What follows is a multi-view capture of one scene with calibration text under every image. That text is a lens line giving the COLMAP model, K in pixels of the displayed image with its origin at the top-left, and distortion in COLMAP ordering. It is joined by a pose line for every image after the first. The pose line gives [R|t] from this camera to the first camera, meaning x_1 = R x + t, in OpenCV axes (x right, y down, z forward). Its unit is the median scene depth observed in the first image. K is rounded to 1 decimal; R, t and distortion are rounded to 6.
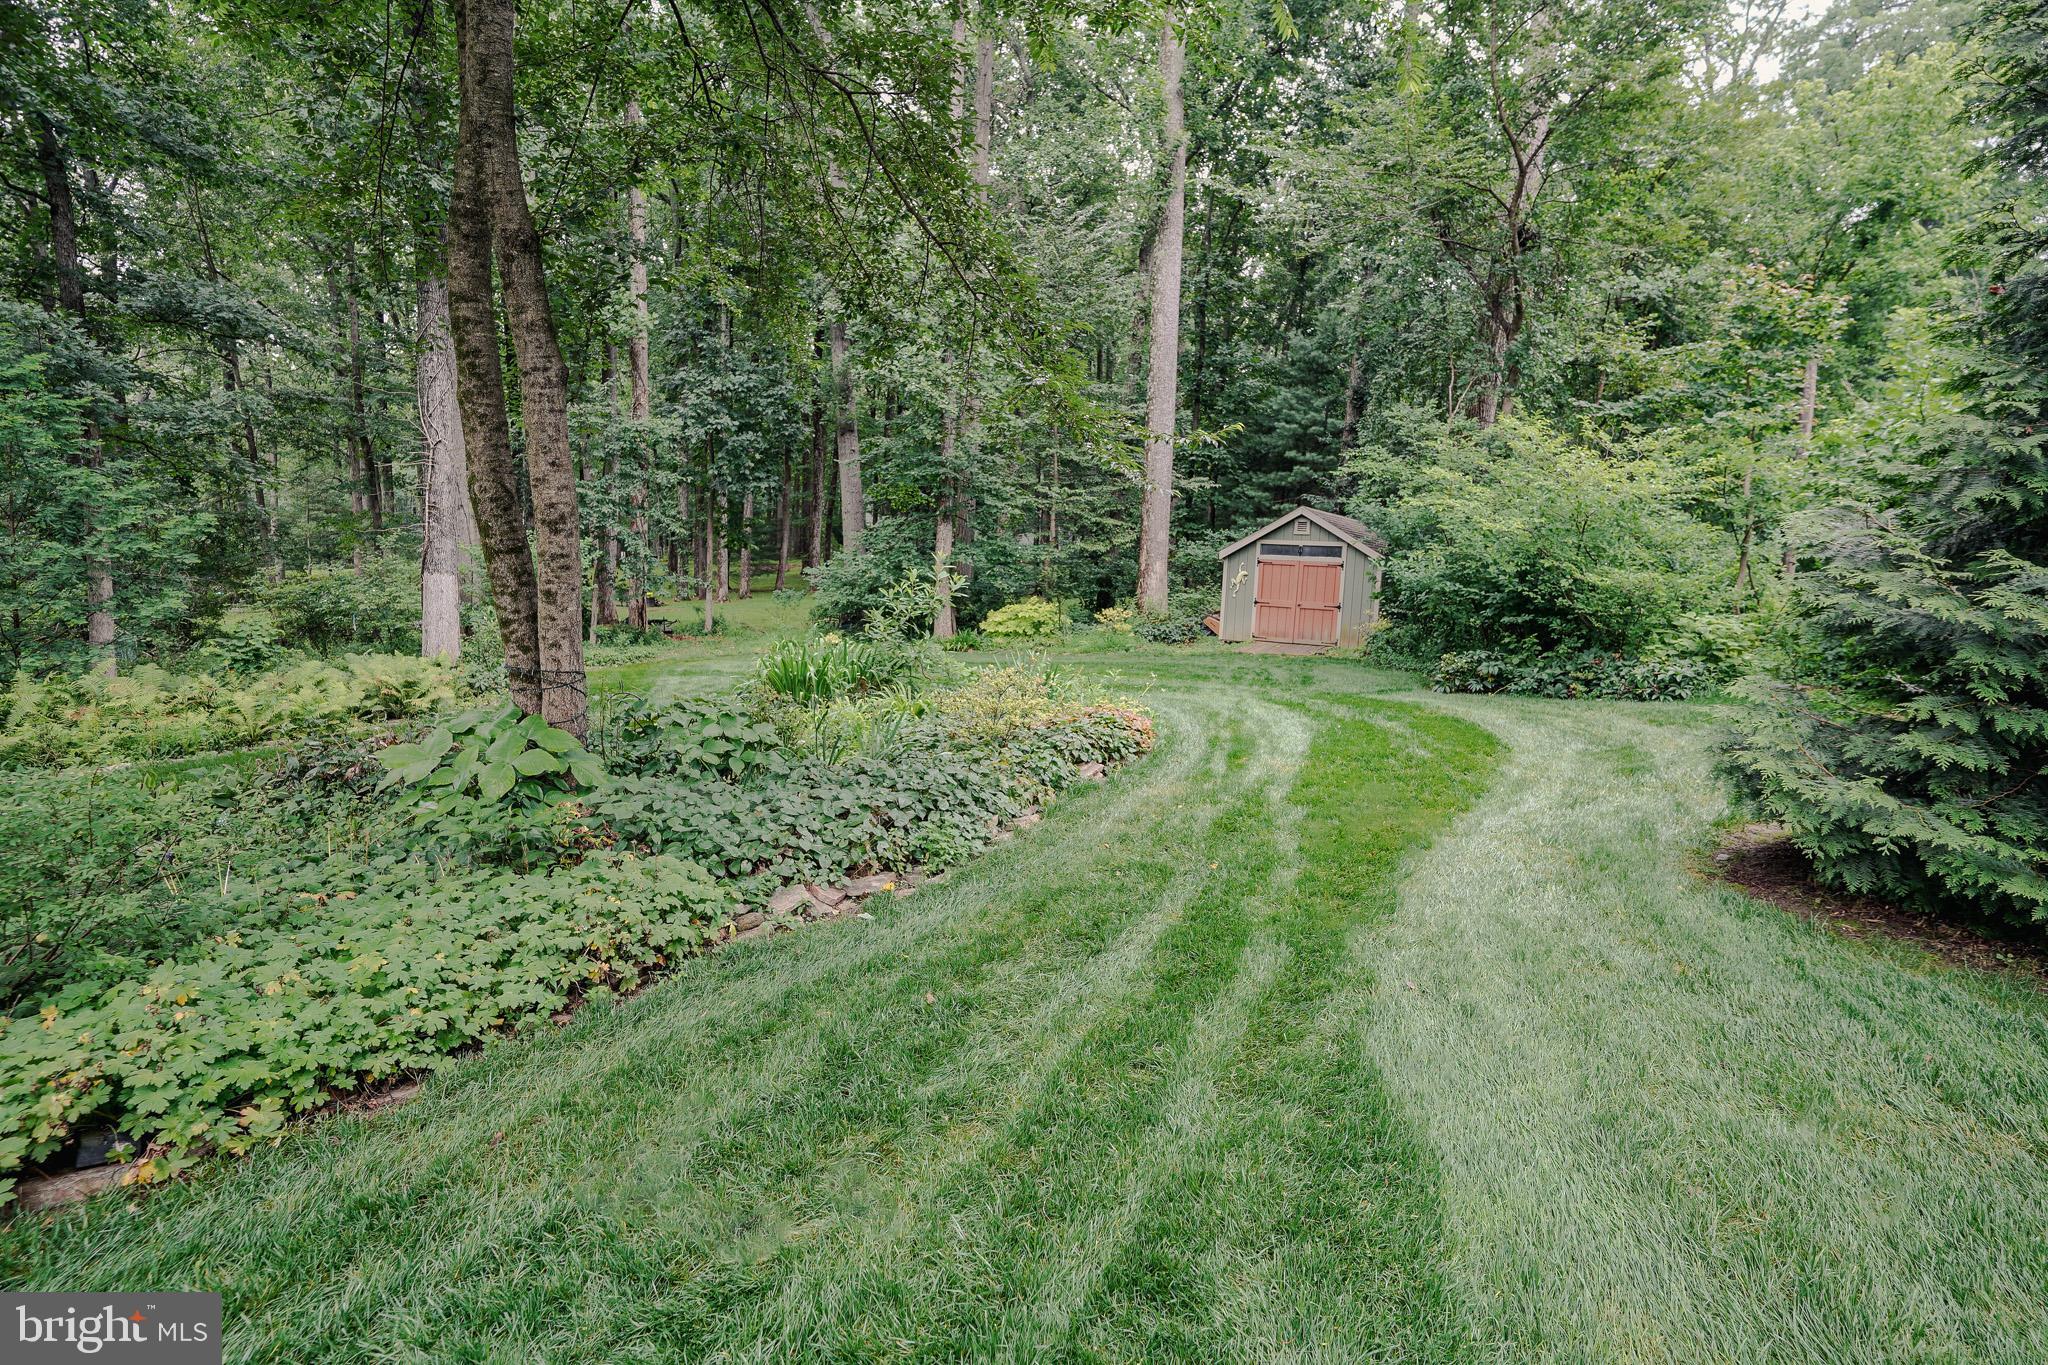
lens RADIAL K [[1018.3, 0, 1024.0], [0, 1018.3, 682.5], [0, 0, 1]] dist [-0.102043, 0.057227]
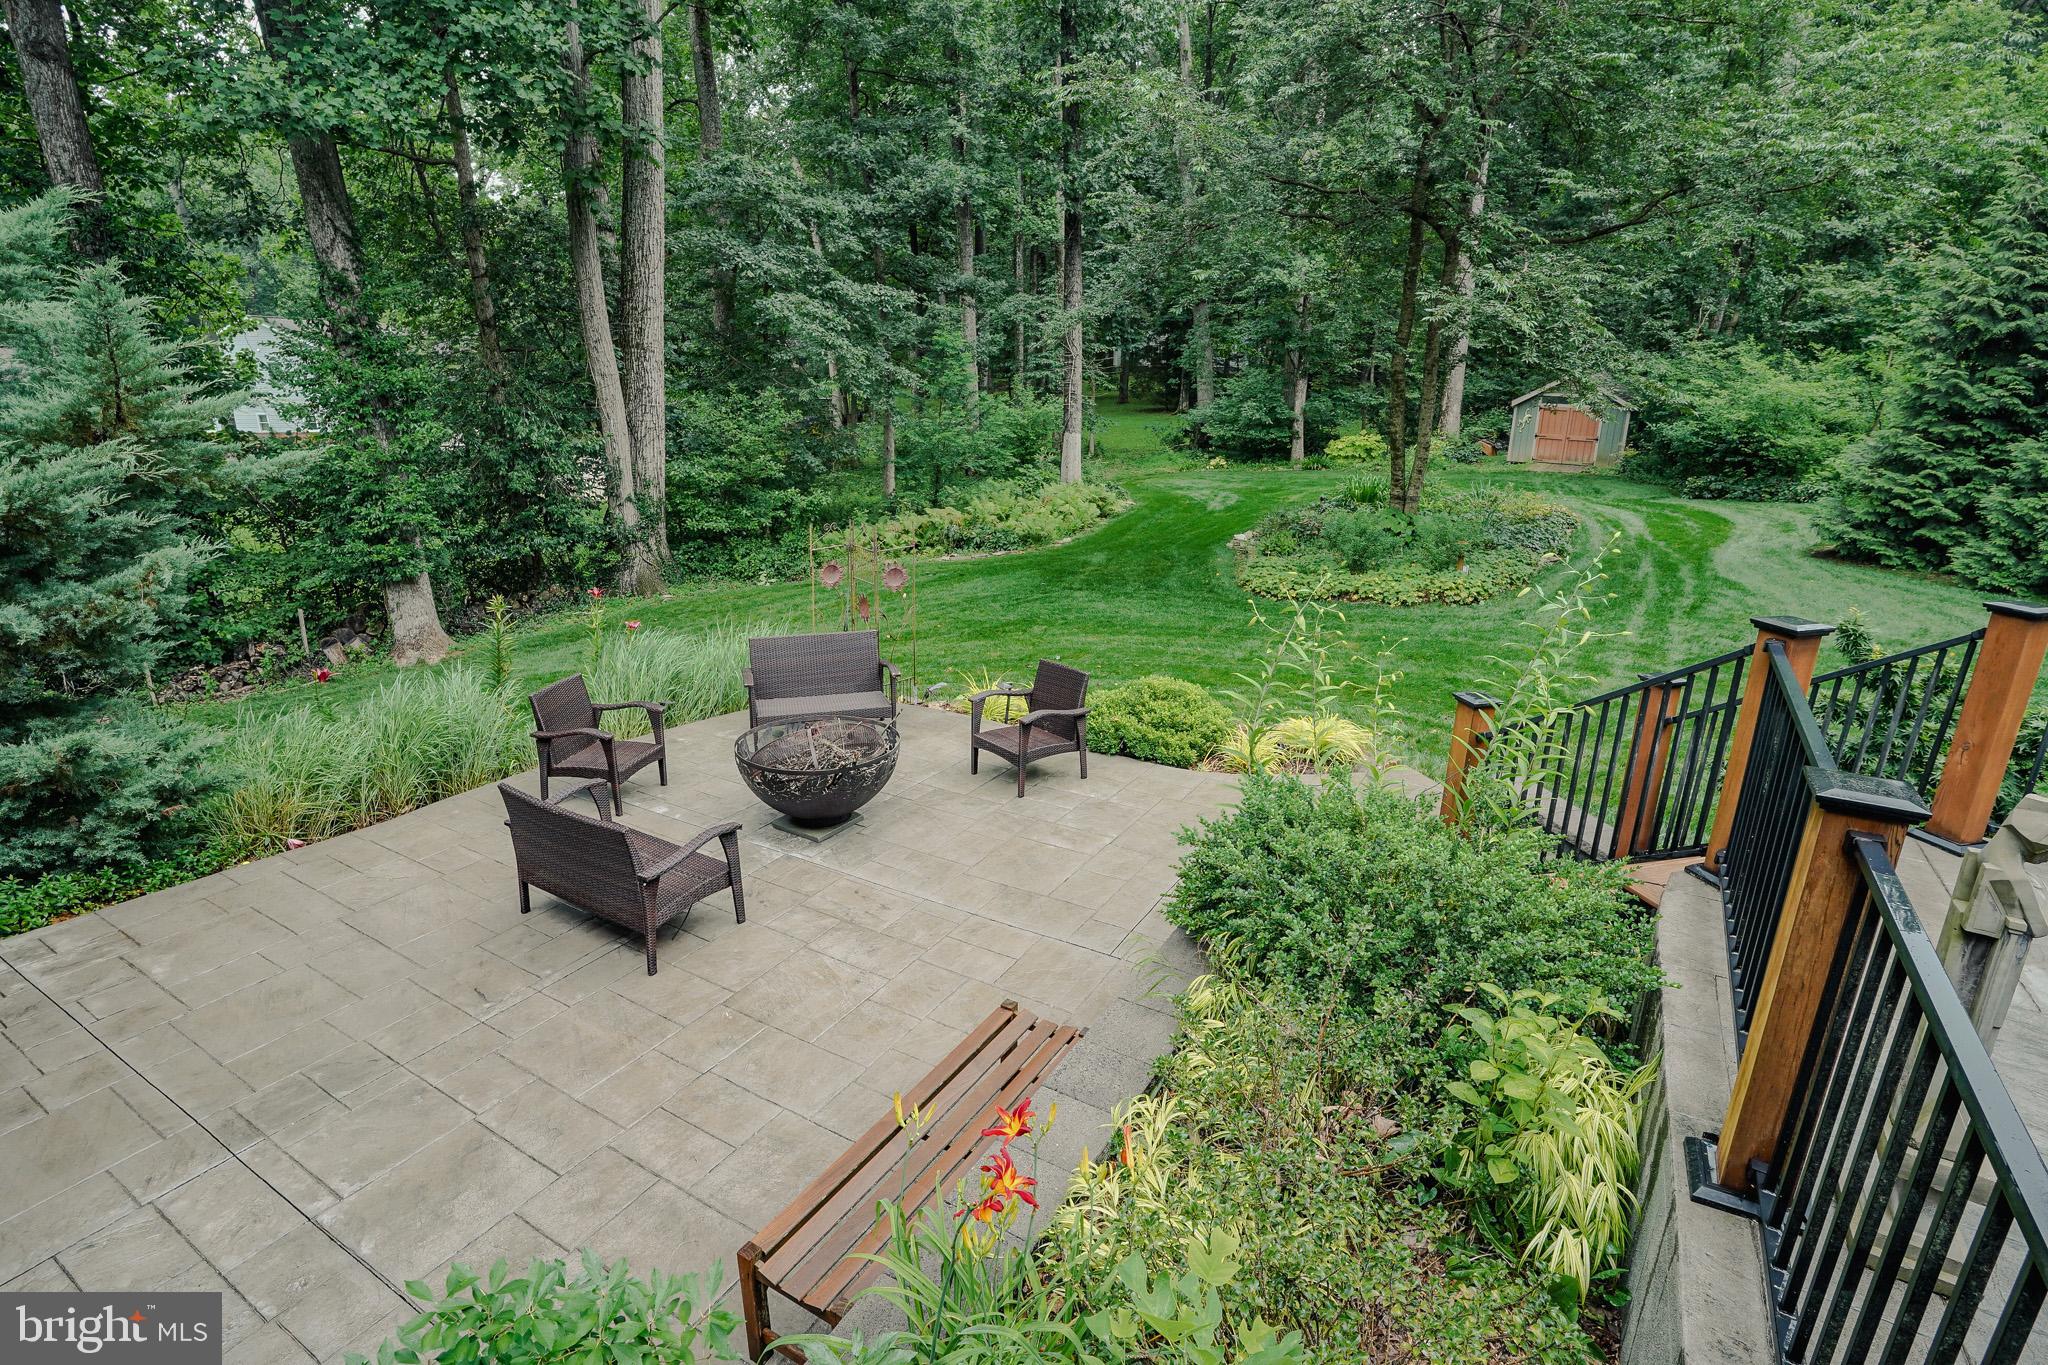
lens RADIAL K [[1002.9, 0, 1024.0], [0, 1002.9, 682.5], [0, 0, 1]] dist [-0.083140, 0.035402]
pose [[0.991700, 0.004594, -0.128489, -0.347769], [0.020349, 0.981156, 0.192142, -0.015720], [0.126951, -0.193162, 0.972919, -0.596519]]
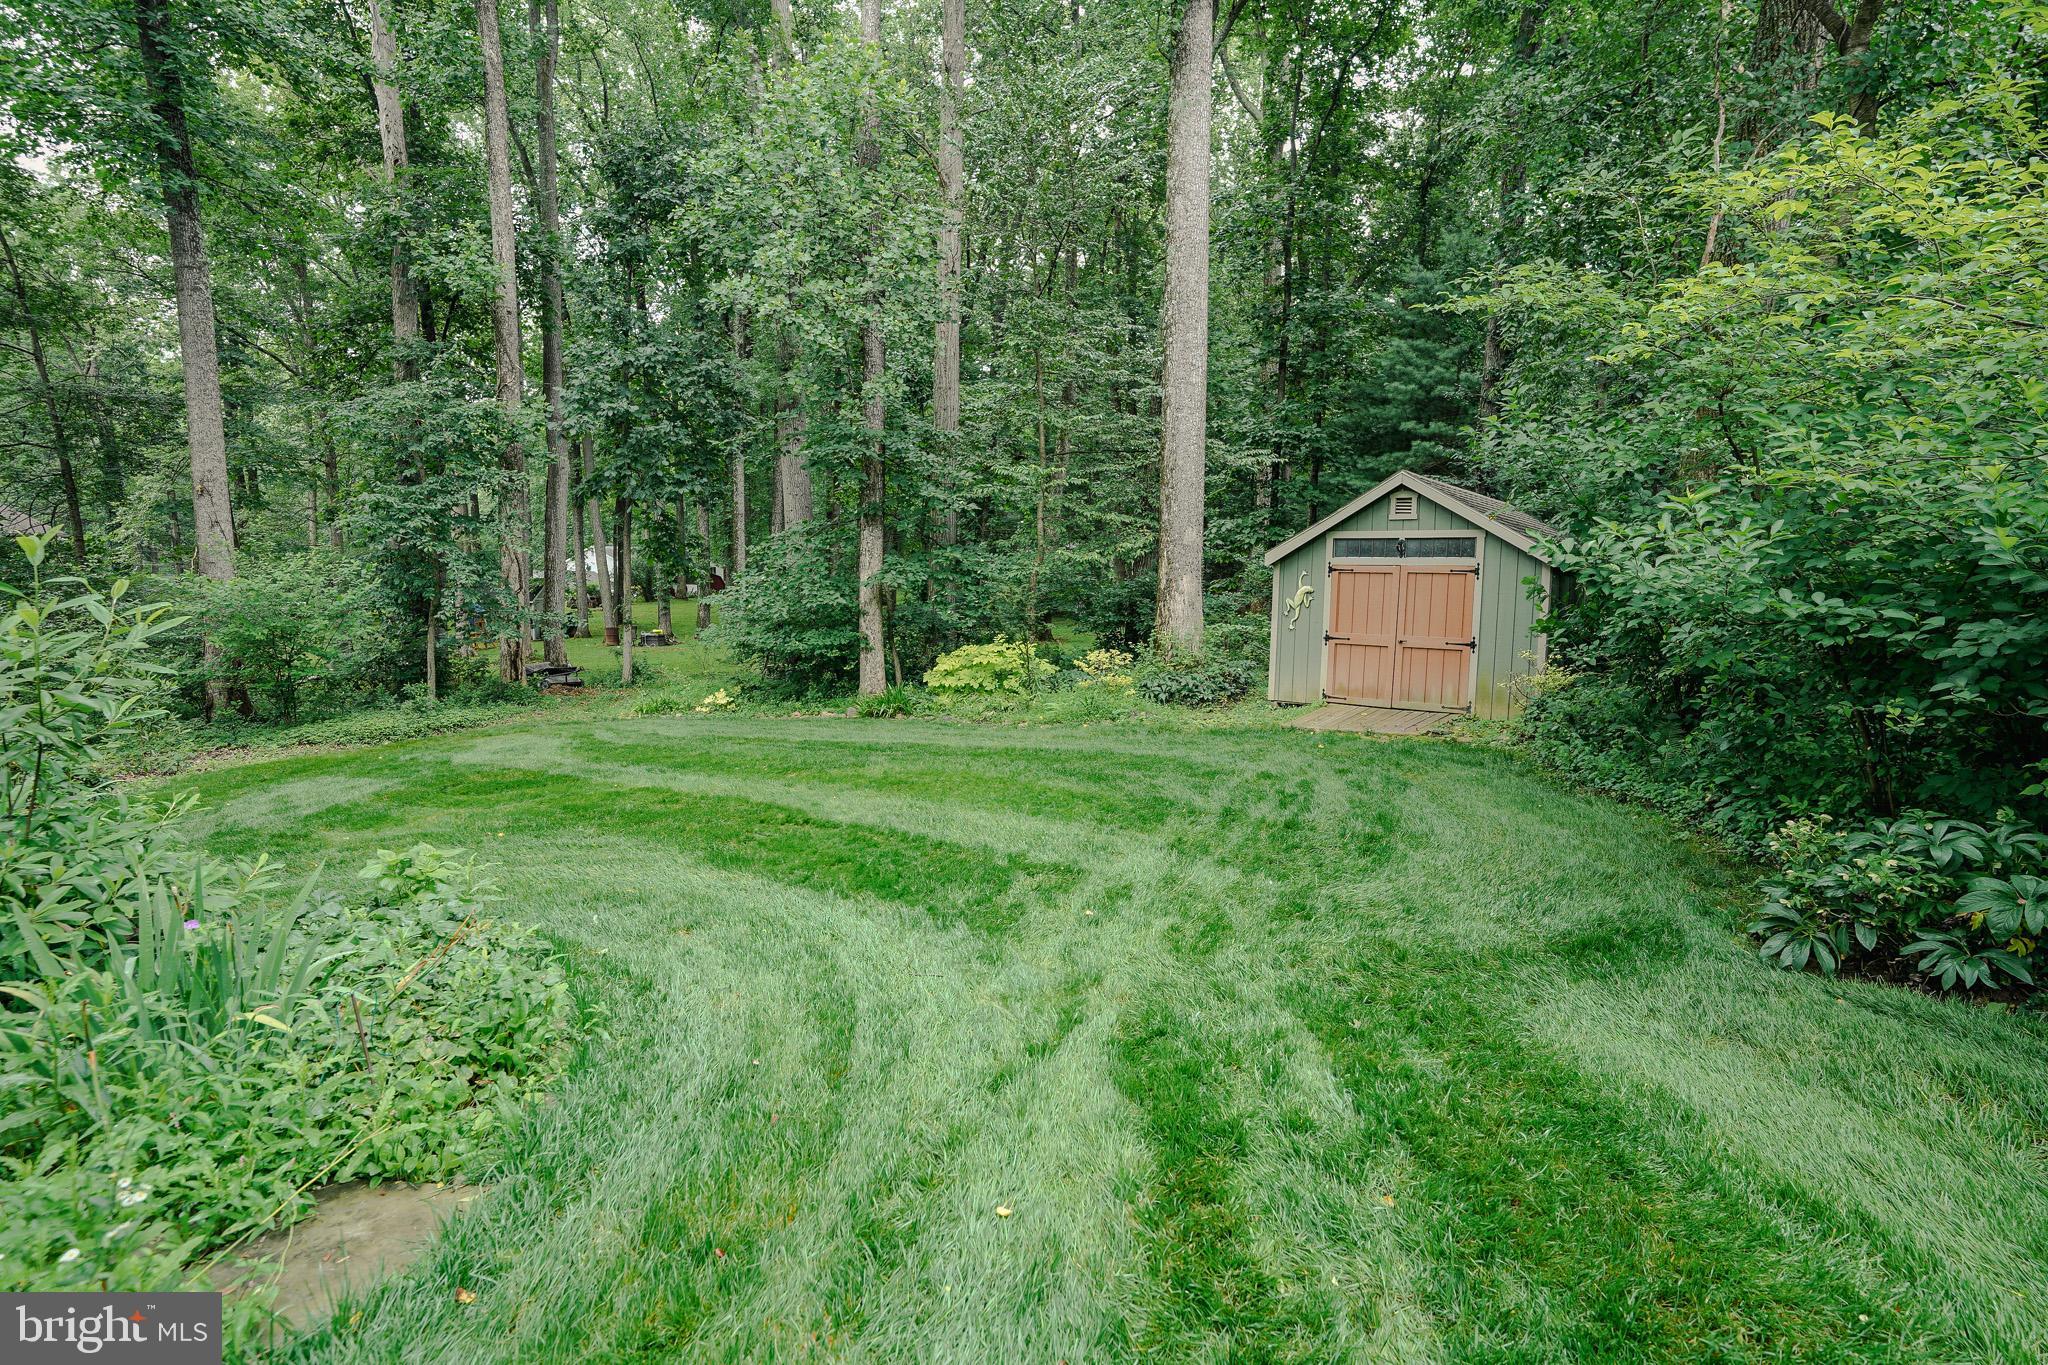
lens RADIAL K [[1038.4, 0, 1024.0], [0, 1038.4, 682.5], [0, 0, 1]] dist [-0.093037, 0.051371]
pose [[0.991881, -0.011734, -0.126626, 0.134605], [0.008165, 0.999556, -0.028672, -0.038981], [0.126907, 0.027405, 0.991536, 0.398392]]
